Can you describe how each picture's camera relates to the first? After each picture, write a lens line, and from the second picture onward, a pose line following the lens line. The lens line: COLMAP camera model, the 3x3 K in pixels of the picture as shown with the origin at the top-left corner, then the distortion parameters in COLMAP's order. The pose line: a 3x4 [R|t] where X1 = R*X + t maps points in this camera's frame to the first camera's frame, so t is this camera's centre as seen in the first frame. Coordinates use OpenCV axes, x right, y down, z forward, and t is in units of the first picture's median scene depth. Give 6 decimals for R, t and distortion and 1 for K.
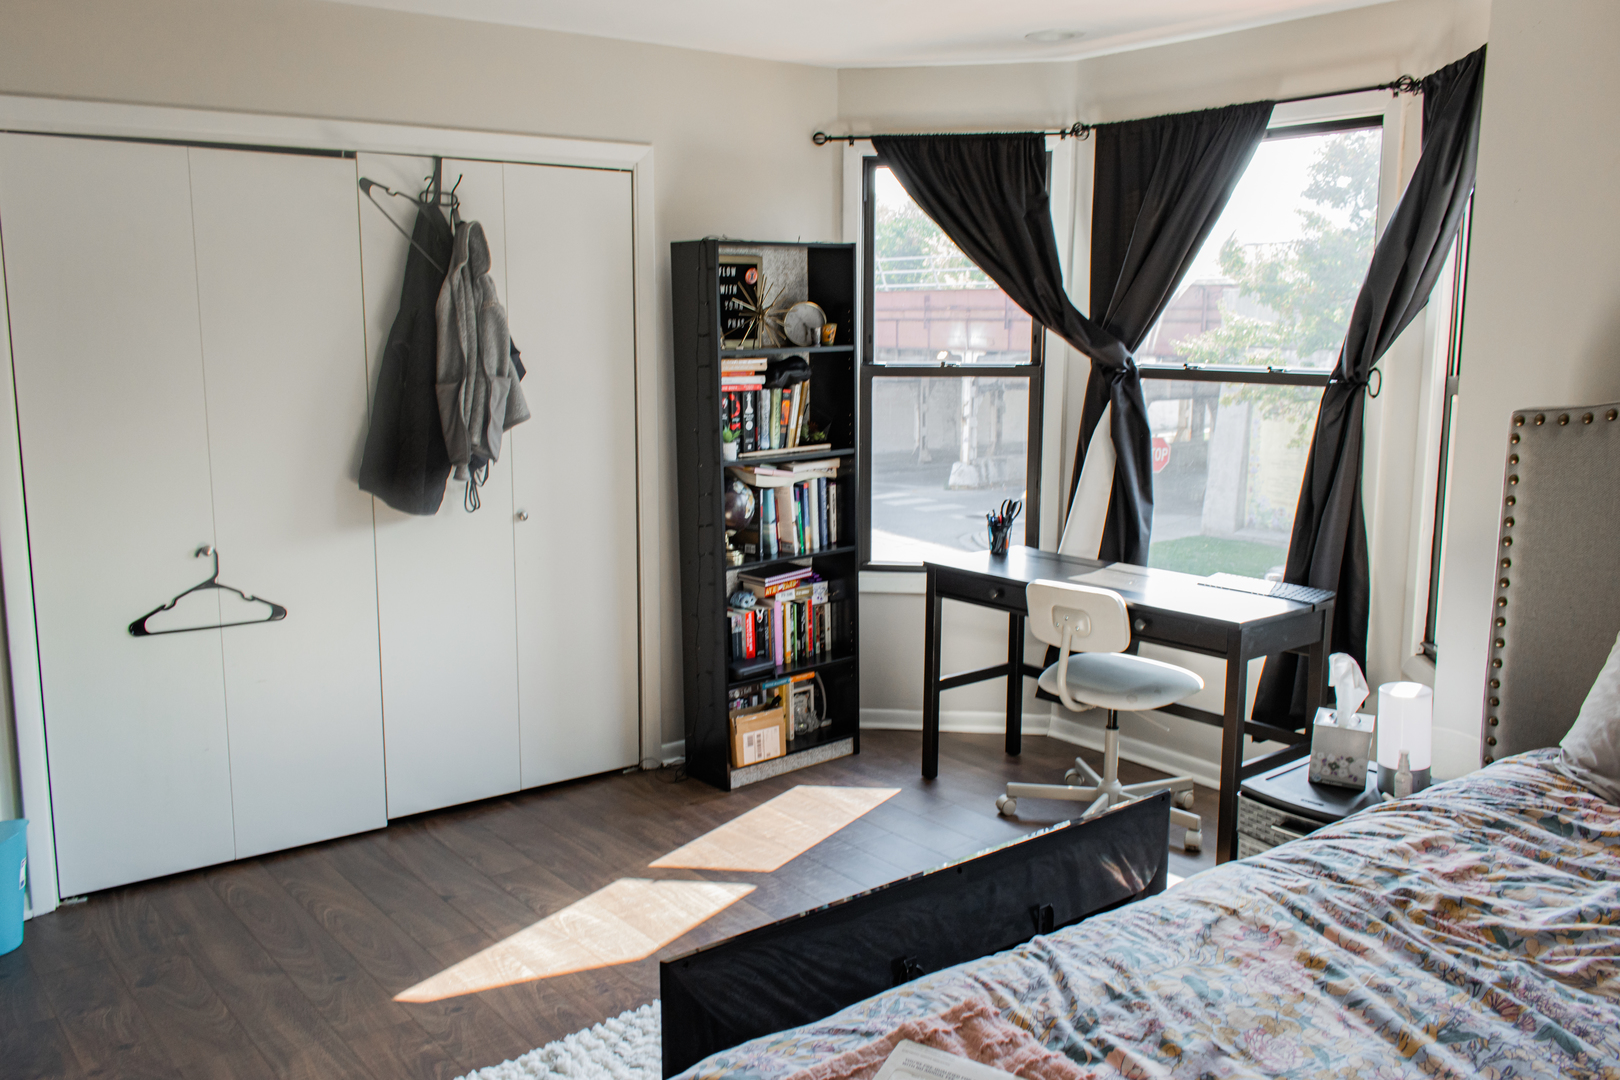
lens RADIAL K [[1334.8, 0, 809.4], [0, 1334.8, 548.2], [0, 0, 1]] dist [0.007817, 0.005936]
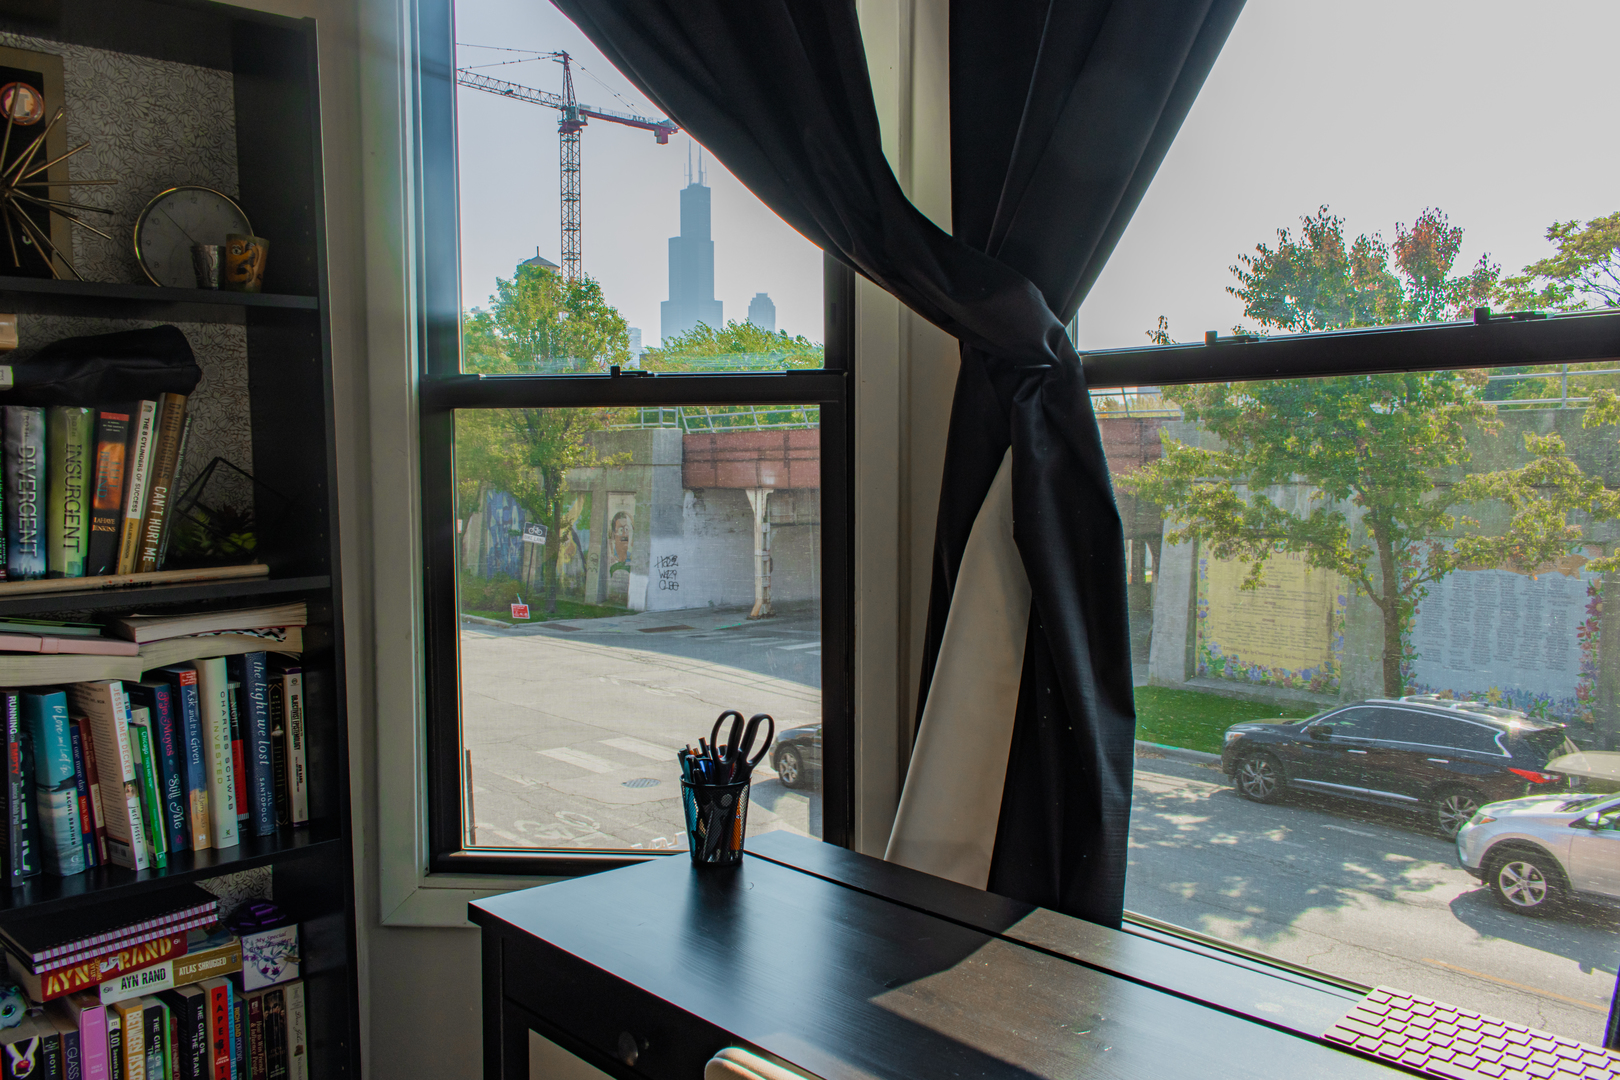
lens RADIAL K [[1334.8, 0, 801.4], [0, 1334.8, 530.3], [0, 0, 1]] dist [0.007817, 0.005936]
pose [[0.999295, -0.003071, 0.037422, 0.149833], [0.007608, 0.992537, -0.121707, -0.040920], [-0.036769, 0.121906, 0.991860, 0.622925]]
